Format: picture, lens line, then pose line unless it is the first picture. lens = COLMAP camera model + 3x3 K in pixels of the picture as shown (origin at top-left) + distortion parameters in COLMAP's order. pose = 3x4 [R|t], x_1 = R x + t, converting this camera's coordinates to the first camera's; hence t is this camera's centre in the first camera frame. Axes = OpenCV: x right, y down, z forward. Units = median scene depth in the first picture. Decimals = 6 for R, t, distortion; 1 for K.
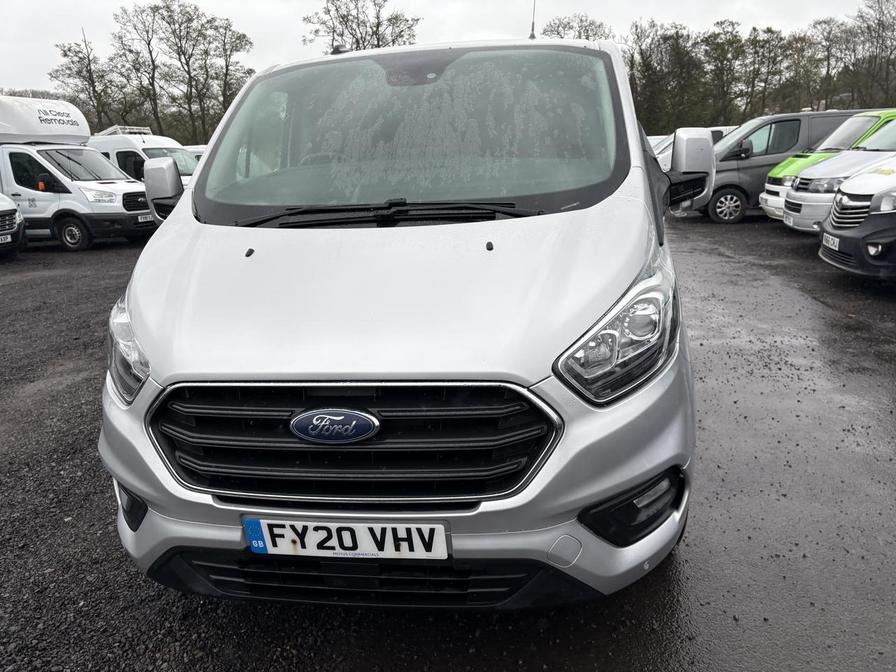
lens RADIAL K [[641.6, 0, 473.7], [0, 641.6, 336.2], [0, 0, 1]] dist [0.000446, -0.007722]
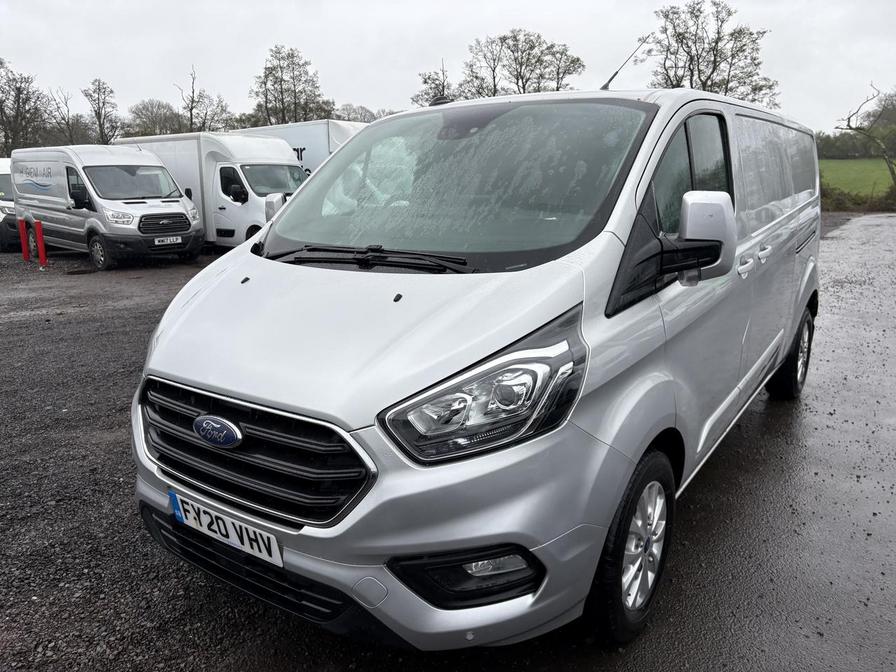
lens RADIAL K [[641.6, 0, 473.7], [0, 641.6, 336.2], [0, 0, 1]] dist [0.000446, -0.007722]
pose [[0.894919, 0.133836, -0.425685, 0.690816], [-0.145059, 0.989404, 0.006112, -0.114440], [0.421993, 0.056280, 0.904851, 0.091320]]
